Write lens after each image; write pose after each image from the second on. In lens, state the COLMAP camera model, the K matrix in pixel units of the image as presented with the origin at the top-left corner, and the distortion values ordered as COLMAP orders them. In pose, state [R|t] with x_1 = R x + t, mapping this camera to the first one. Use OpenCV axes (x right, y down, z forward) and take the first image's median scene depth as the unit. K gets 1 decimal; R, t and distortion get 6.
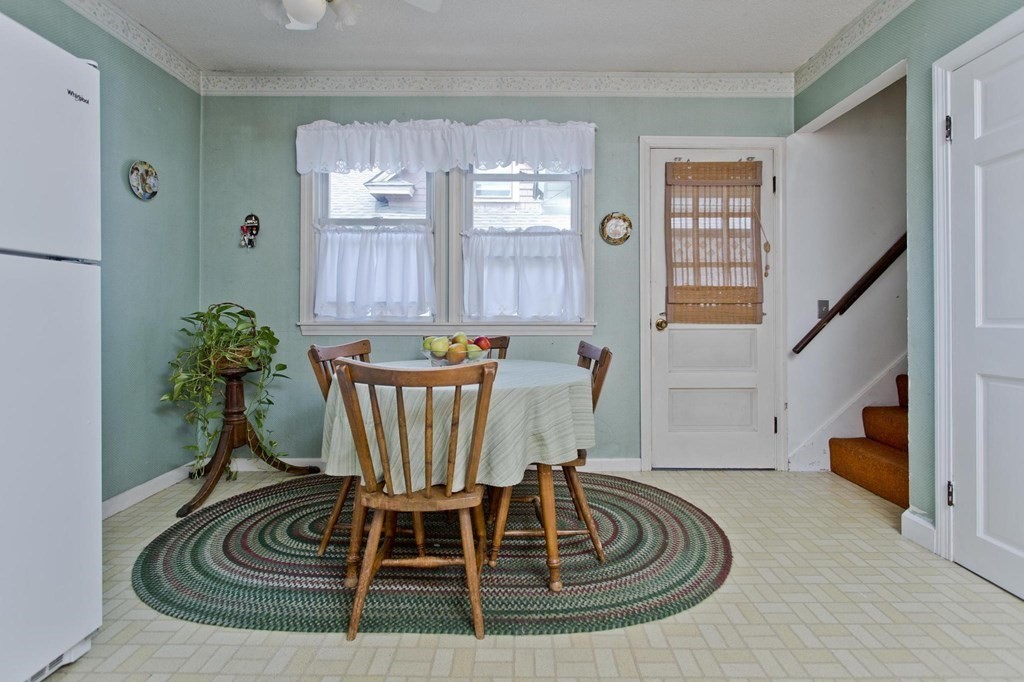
lens RADIAL K [[488.1, 0, 523.6], [0, 488.1, 313.8], [0, 0, 1]] dist [-0.003453, 0.004791]
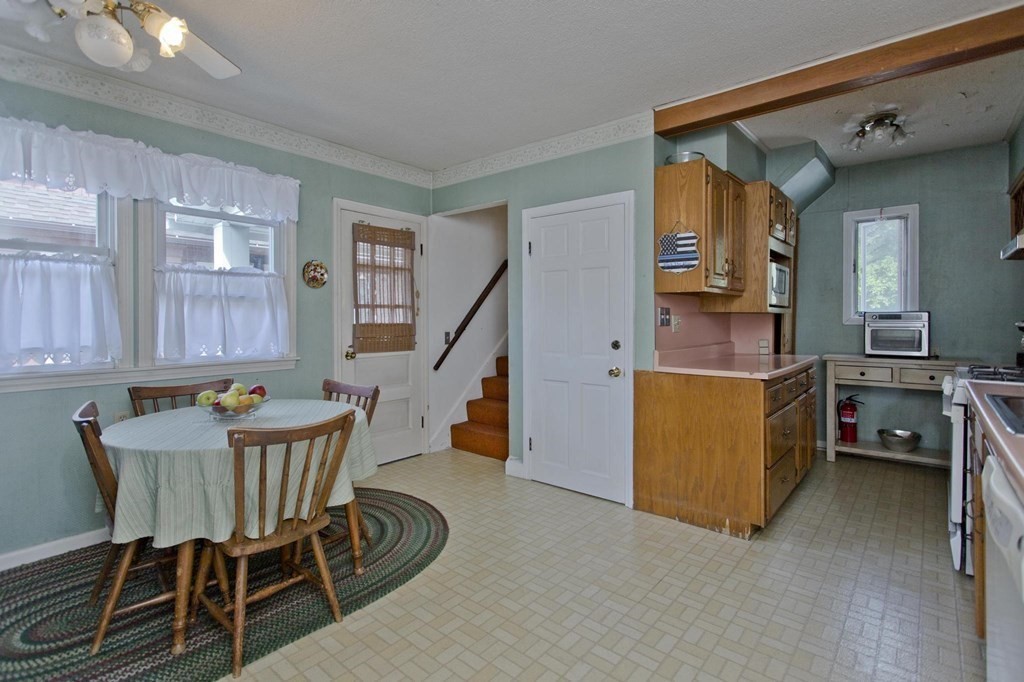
lens RADIAL K [[488.1, 0, 507.5], [0, 488.1, 315.1], [0, 0, 1]] dist [-0.003453, 0.004791]
pose [[0.651453, 0.002796, 0.758683, -0.515336], [-0.005861, 0.999982, 0.001348, -0.109411], [-0.758666, -0.005325, 0.651458, -0.129016]]
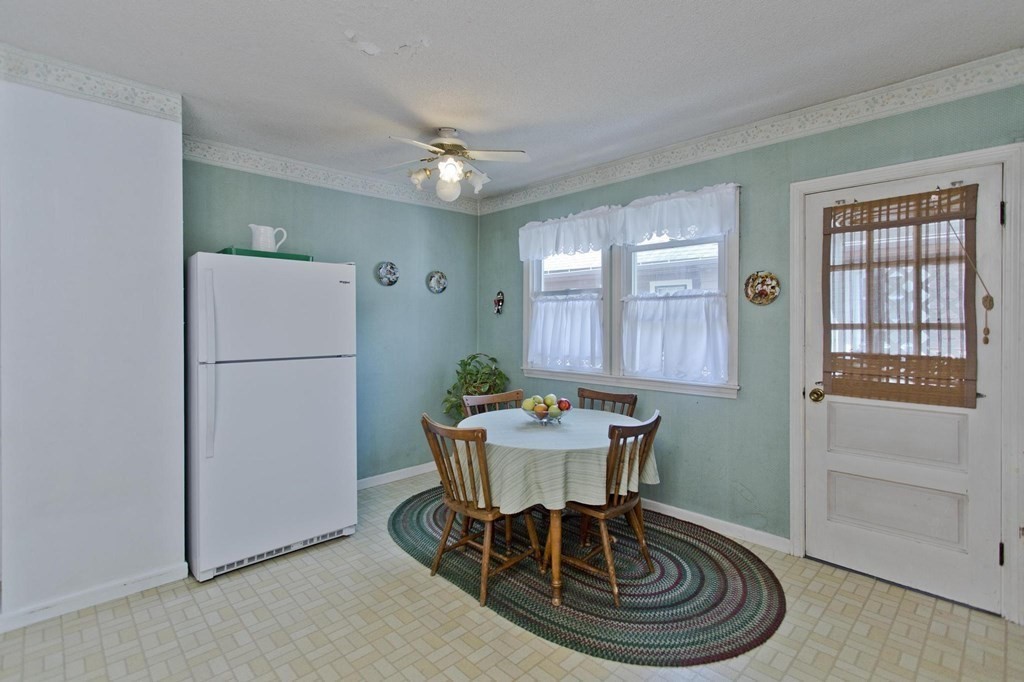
lens RADIAL K [[488.1, 0, 518.3], [0, 488.1, 323.8], [0, 0, 1]] dist [-0.003453, 0.004791]
pose [[0.698798, 0.000594, -0.715319, 0.707580], [0.007165, 0.999944, 0.007831, -0.154803], [0.715283, -0.010598, 0.698754, 0.008647]]
